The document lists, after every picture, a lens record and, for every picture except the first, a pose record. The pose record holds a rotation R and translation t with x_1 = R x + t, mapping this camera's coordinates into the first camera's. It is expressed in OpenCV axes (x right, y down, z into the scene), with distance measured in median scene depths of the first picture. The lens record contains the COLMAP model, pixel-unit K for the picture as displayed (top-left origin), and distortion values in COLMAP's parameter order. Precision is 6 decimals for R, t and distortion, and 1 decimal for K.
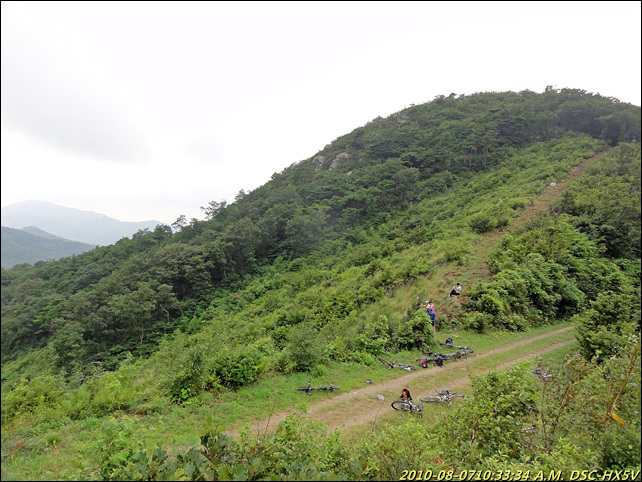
lens RADIAL K [[452.2, 0, 321.7], [0, 452.2, 241.0], [0, 0, 1]] dist [-0.000510, 0.002327]
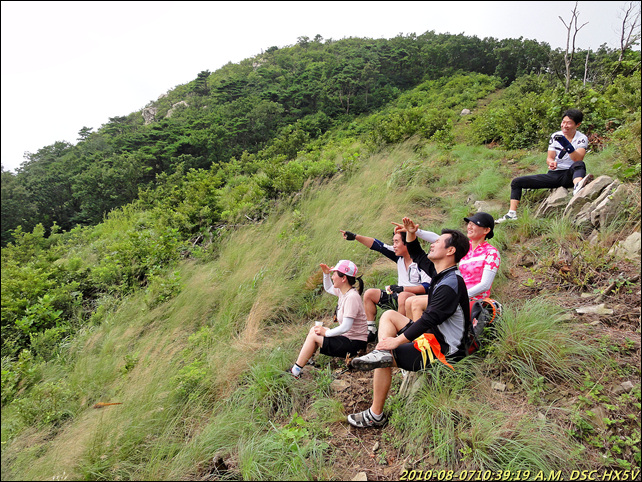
lens RADIAL K [[452.2, 0, 321.1], [0, 452.2, 241.6], [0, 0, 1]] dist [-0.000510, 0.002327]
pose [[0.957297, -0.053488, 0.284117, 0.055118], [0.049803, 0.998555, 0.020183, 0.042838], [-0.284786, -0.005172, 0.958577, 0.280627]]
